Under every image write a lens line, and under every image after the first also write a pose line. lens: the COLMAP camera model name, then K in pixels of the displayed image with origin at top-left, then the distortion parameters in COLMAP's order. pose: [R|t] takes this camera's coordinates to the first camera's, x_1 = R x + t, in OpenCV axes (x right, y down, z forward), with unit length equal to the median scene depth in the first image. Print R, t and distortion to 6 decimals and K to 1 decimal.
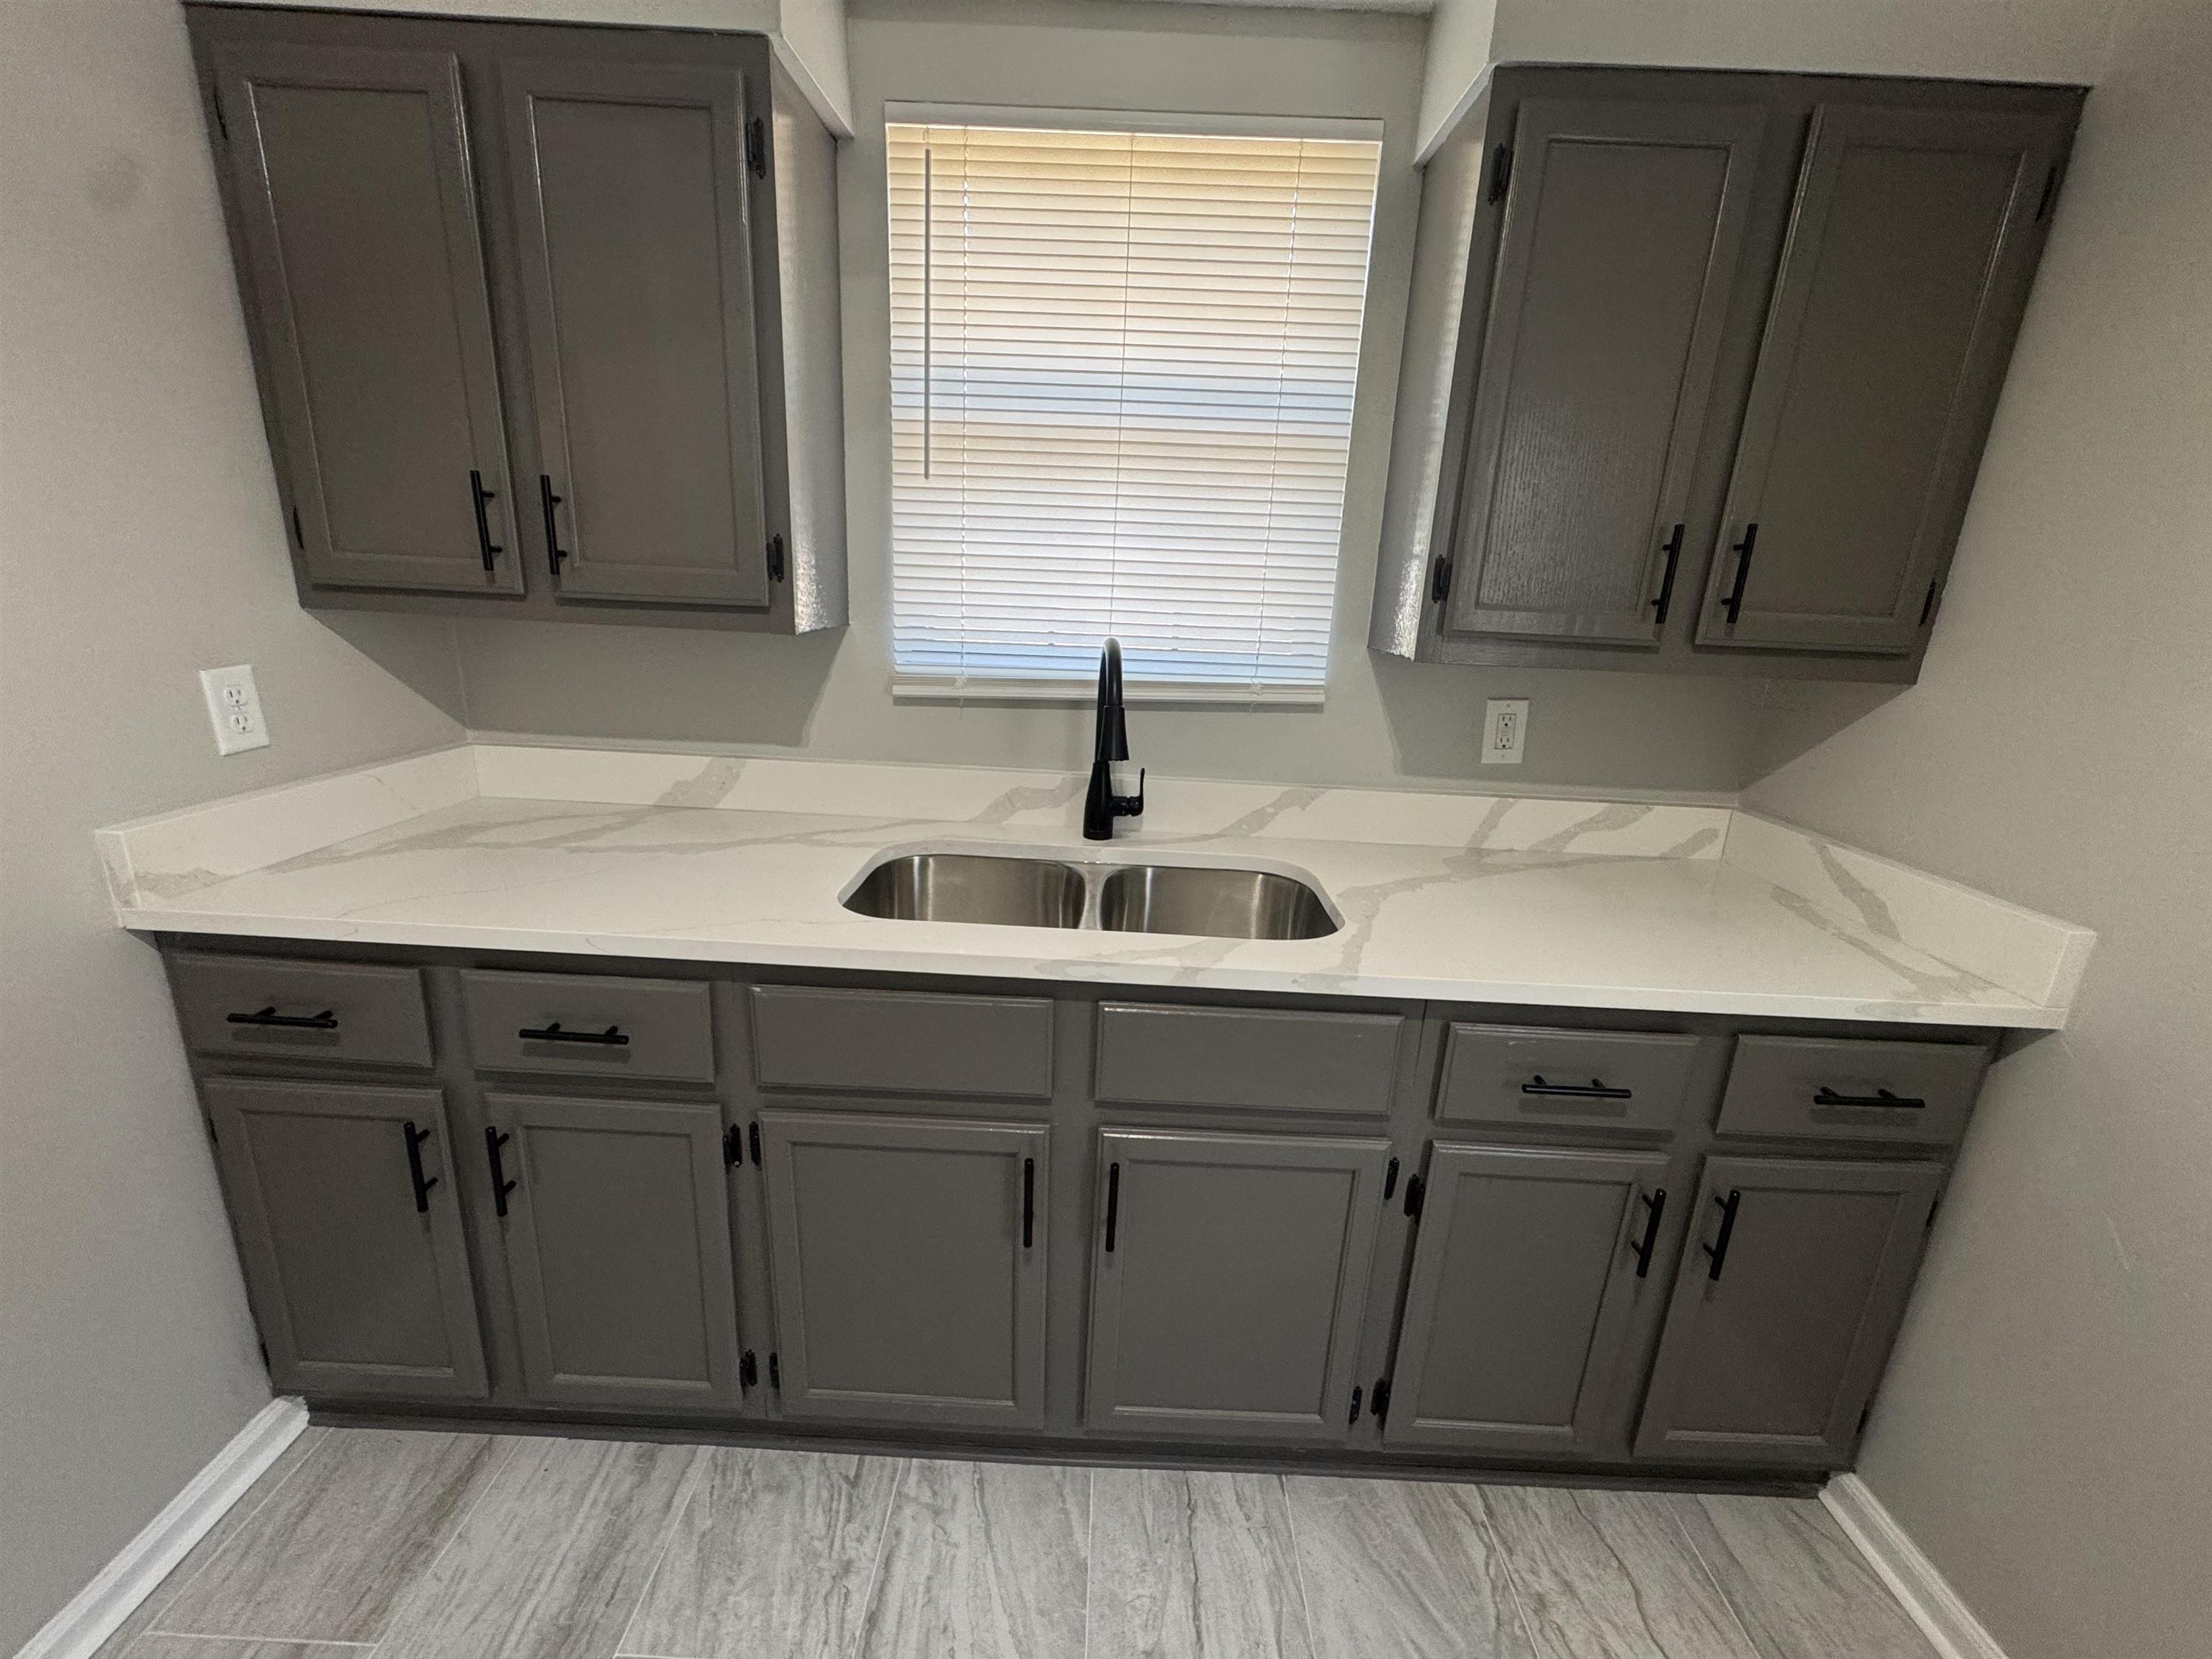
lens RADIAL K [[887.6, 0, 1107.8], [0, 887.6, 828.8], [0, 0, 1]] dist [-0.002623, 0.000475]
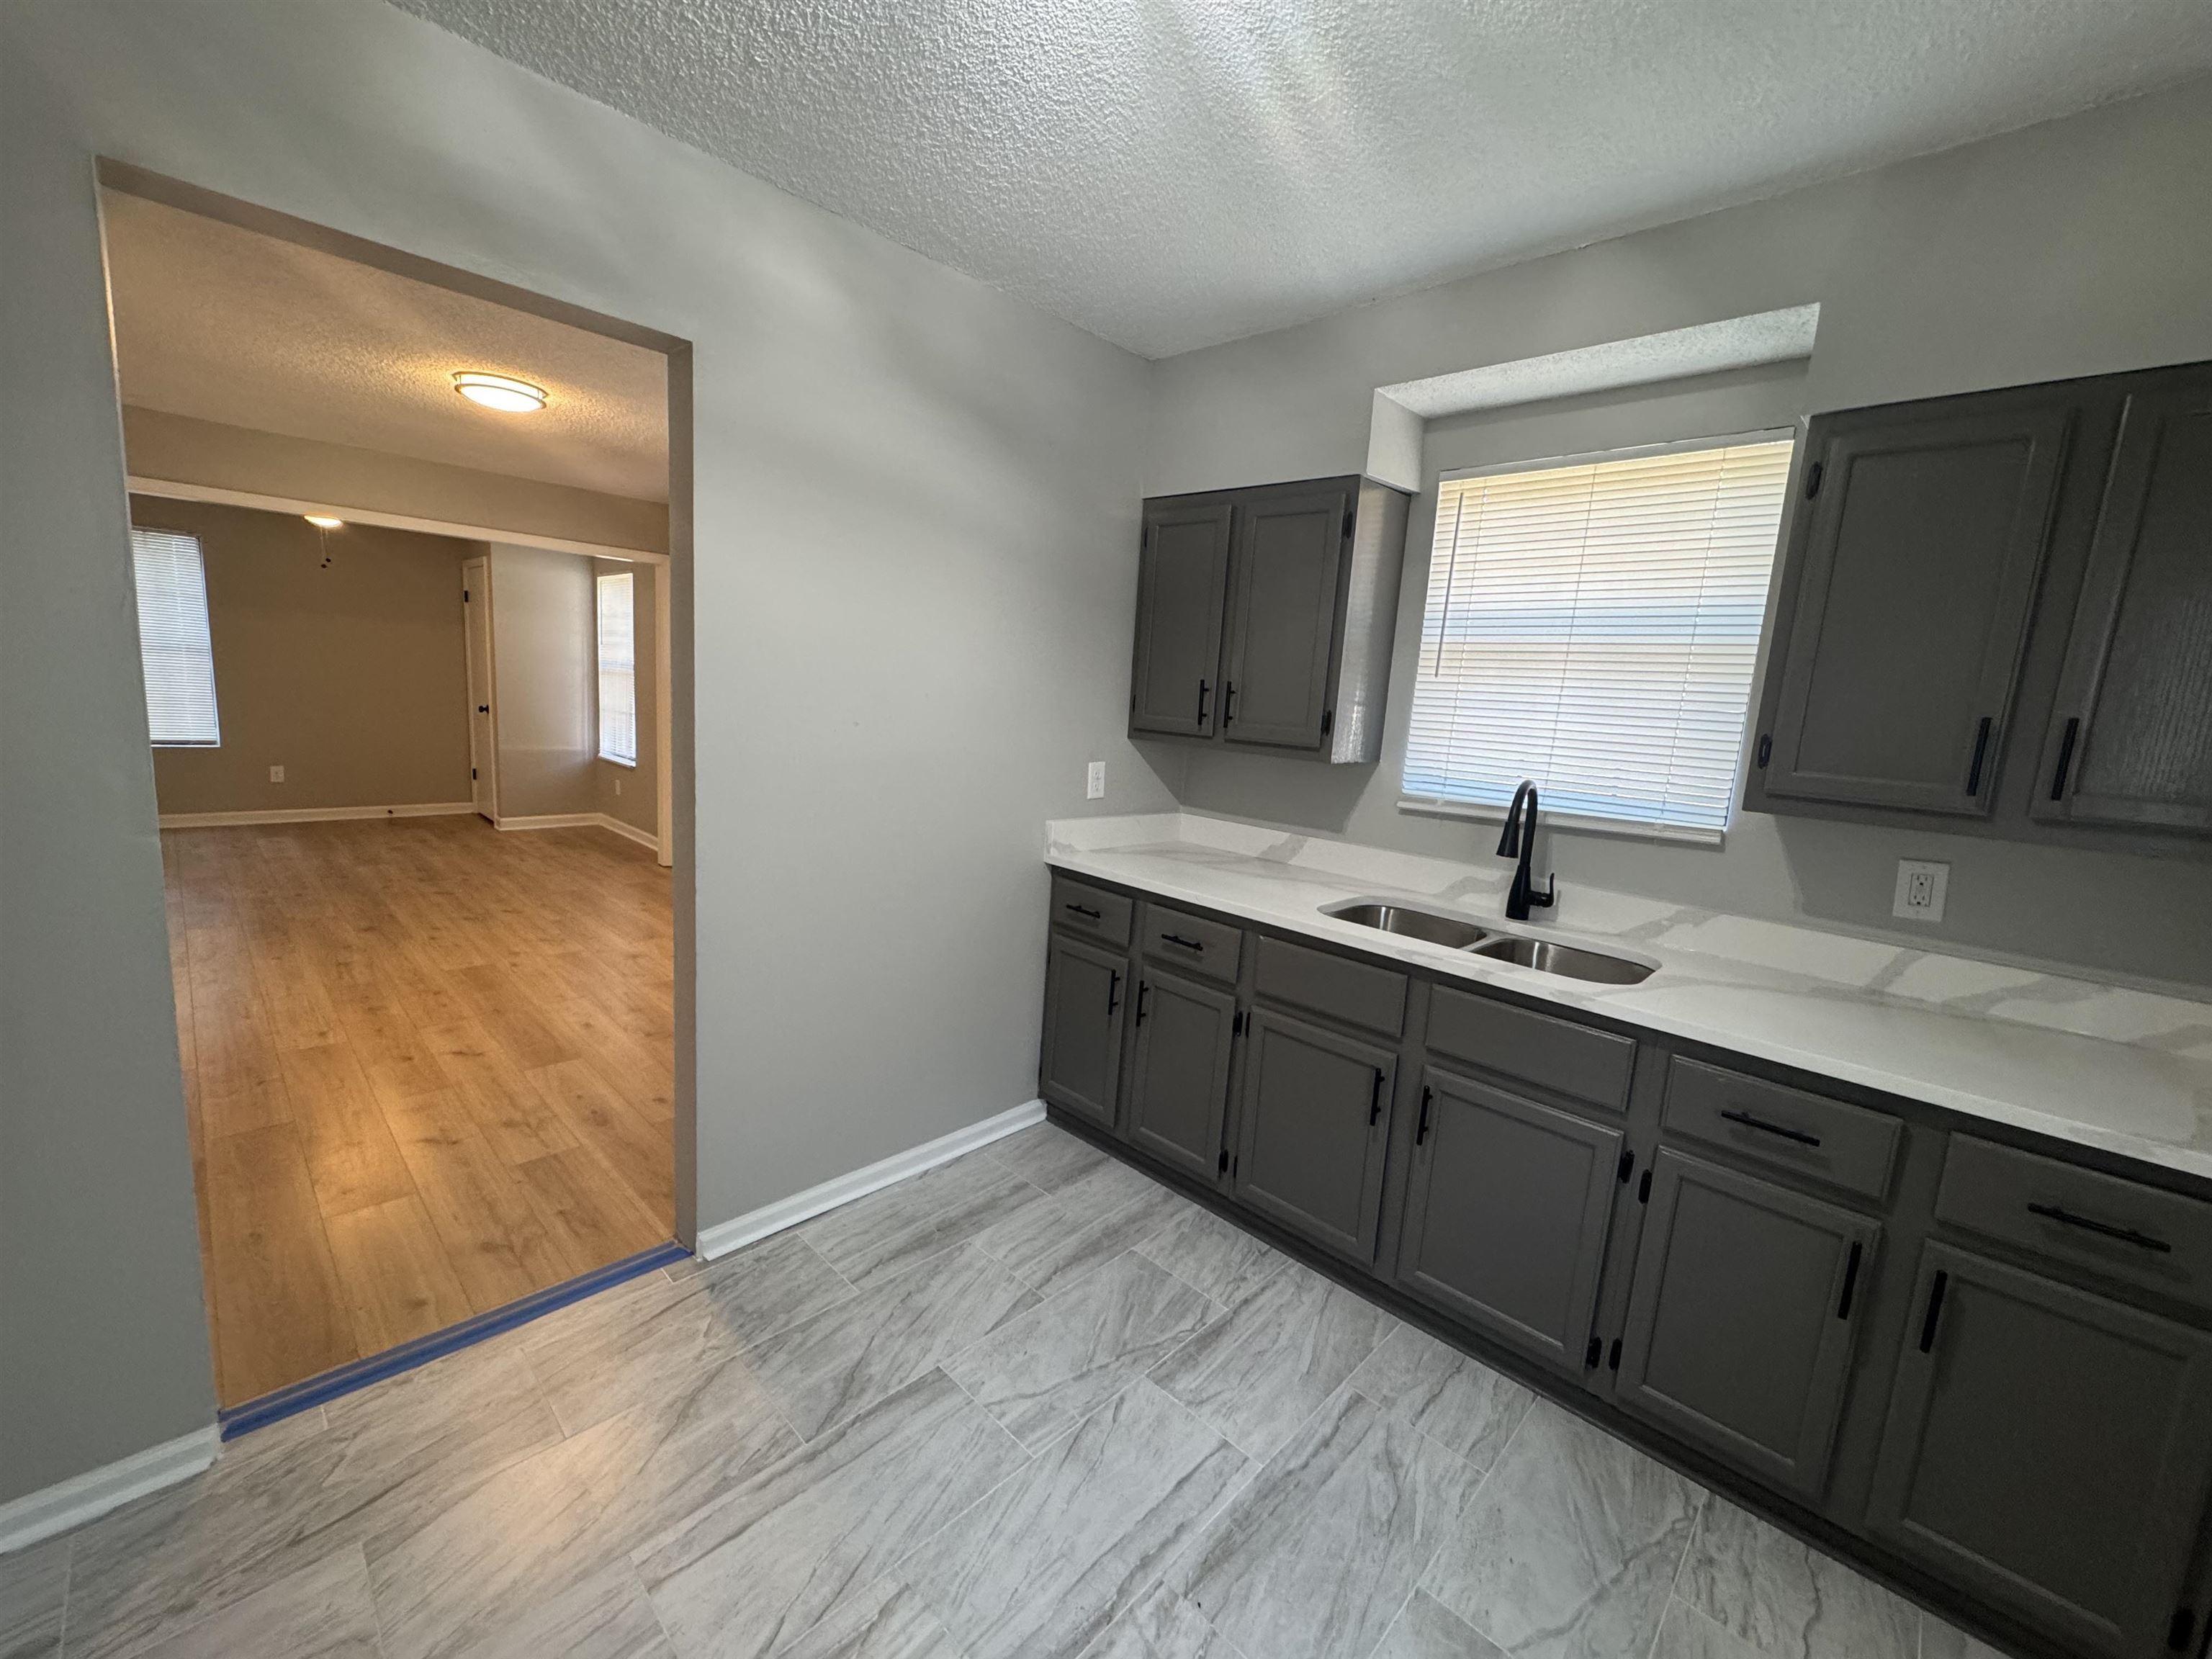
lens RADIAL K [[887.6, 0, 1107.8], [0, 887.6, 828.8], [0, 0, 1]] dist [-0.002623, 0.000475]
pose [[0.732615, 0.107924, -0.672033, 0.554799], [-0.216810, 0.972921, -0.080109, 0.155397], [0.645189, 0.204393, 0.736175, -0.604877]]
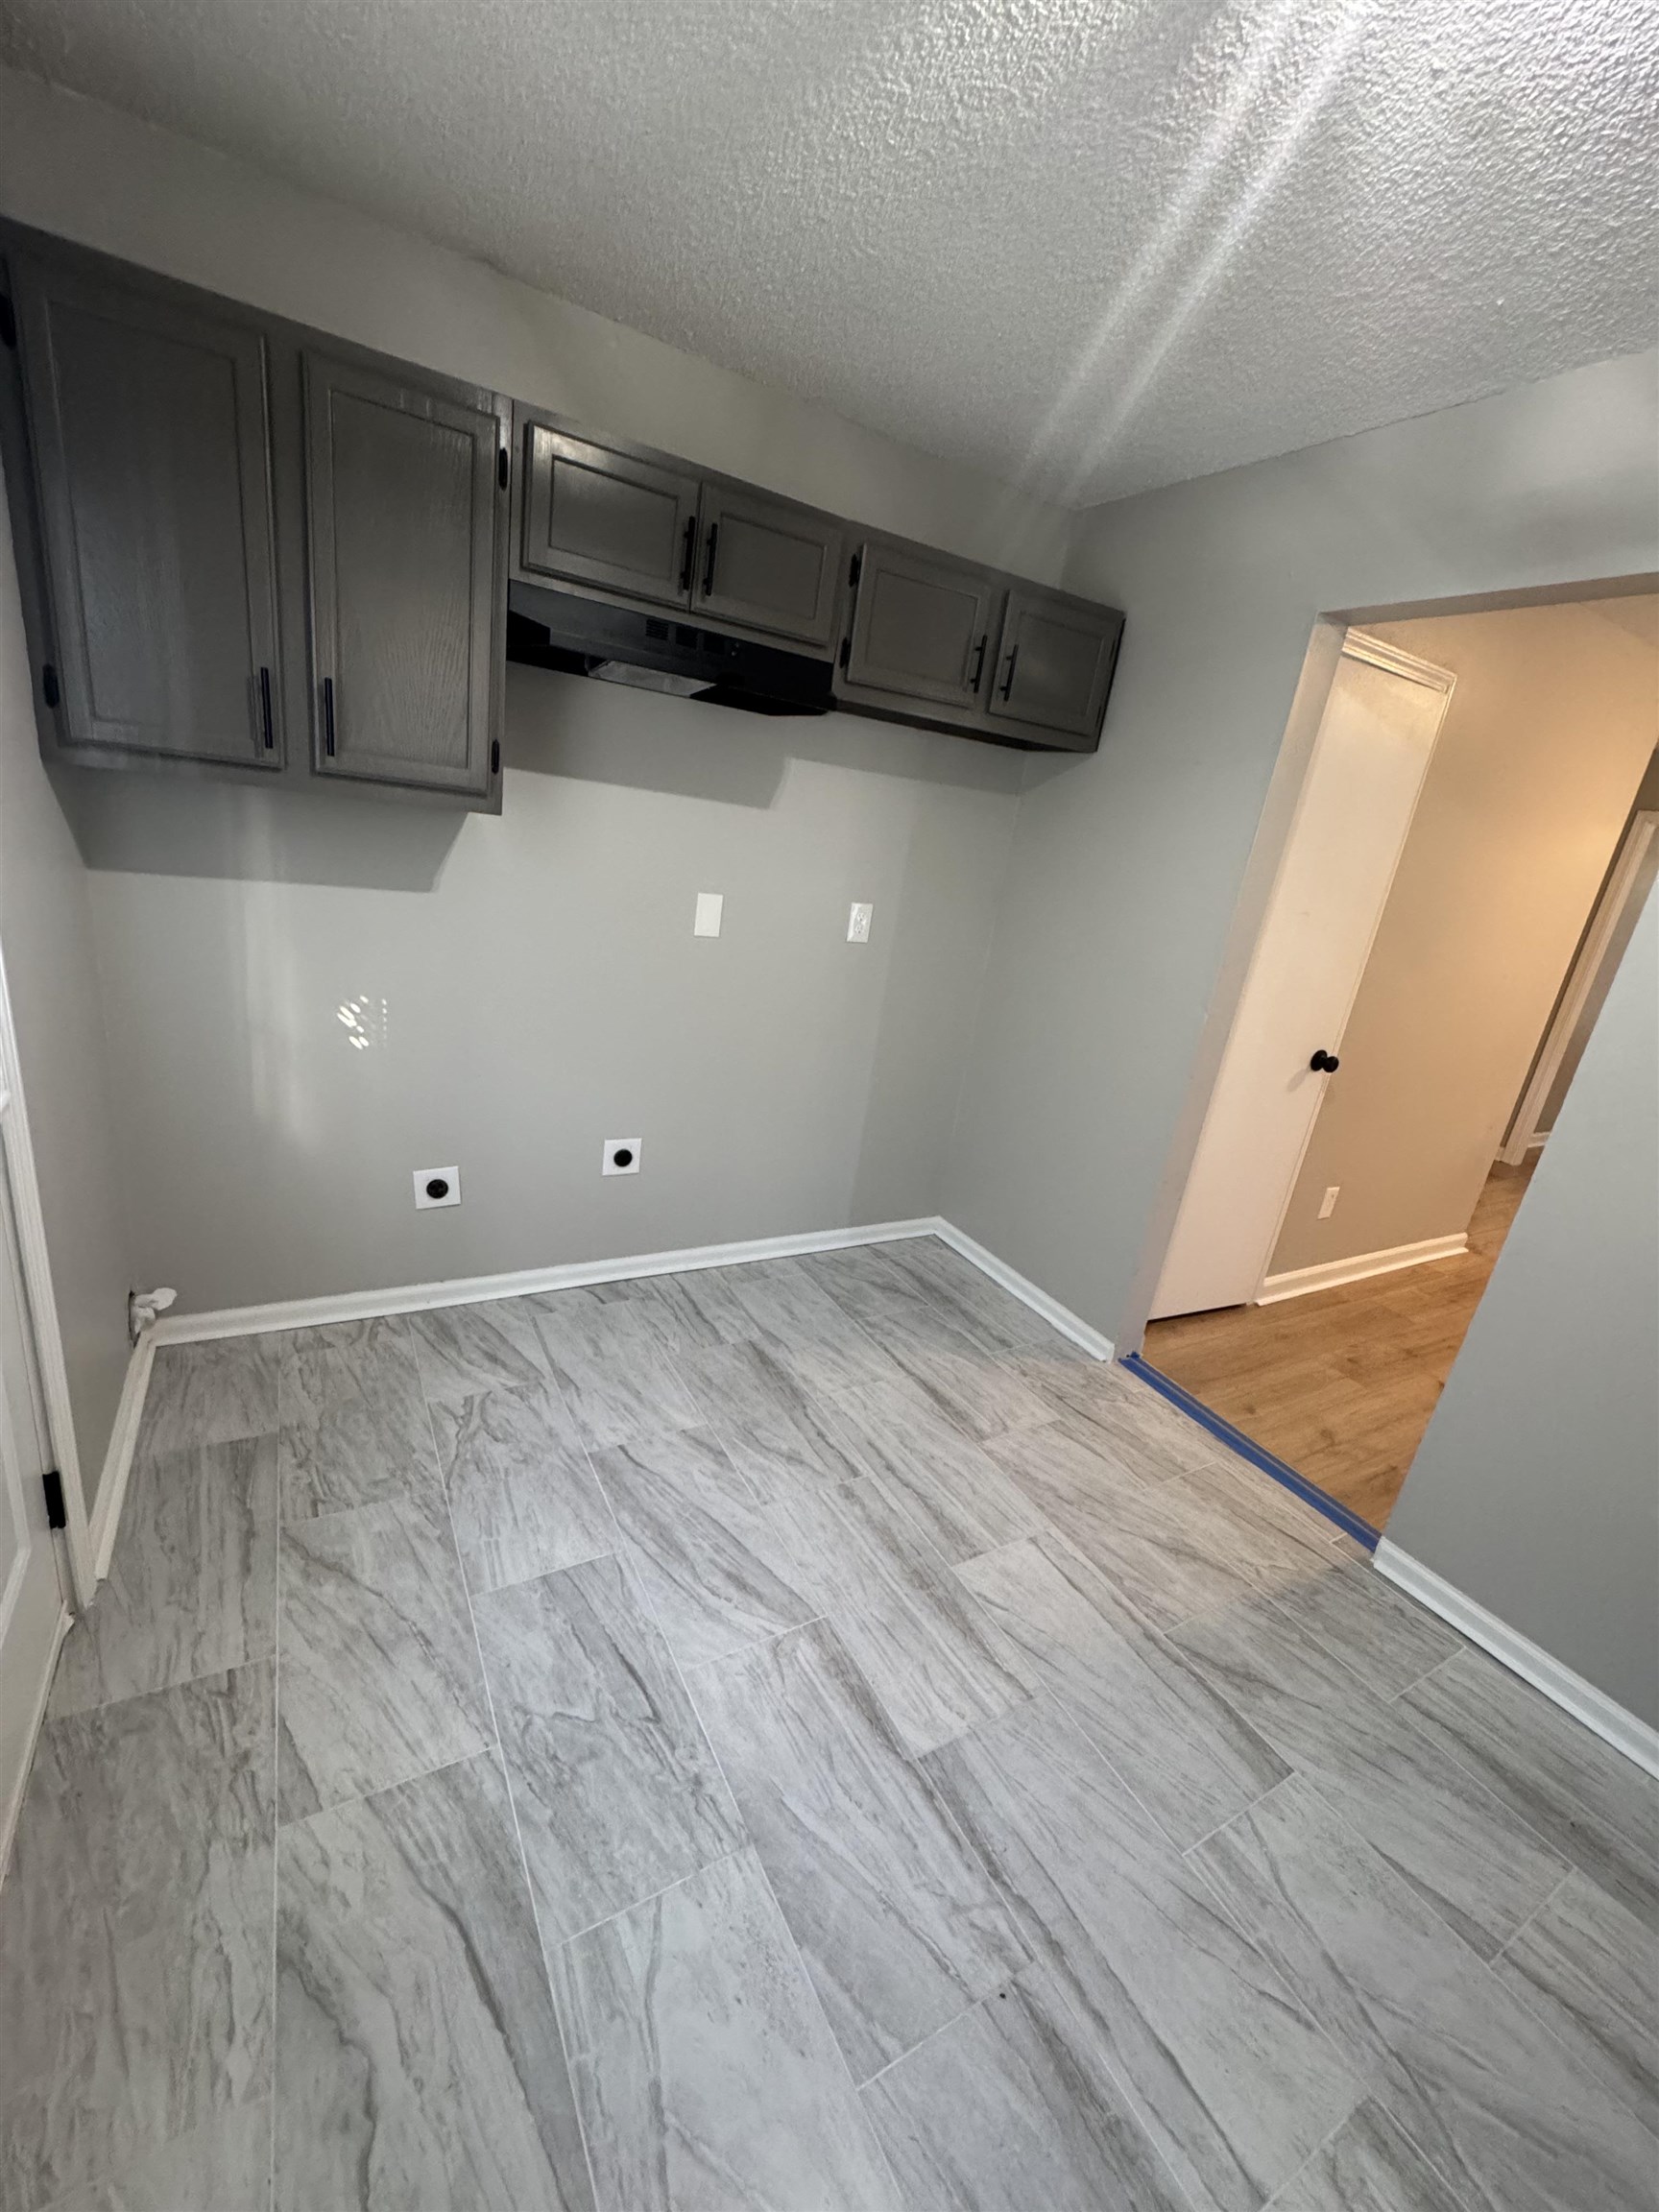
lens RADIAL K [[887.6, 0, 831.6], [0, 887.6, 1109.2], [0, 0, 1]] dist [-0.002623, 0.000475]
pose [[-0.843272, 0.005266, -0.537462, 0.645612], [-0.307738, 0.815100, 0.490824, -0.165742], [0.440670, 0.579296, -0.685731, 0.443476]]
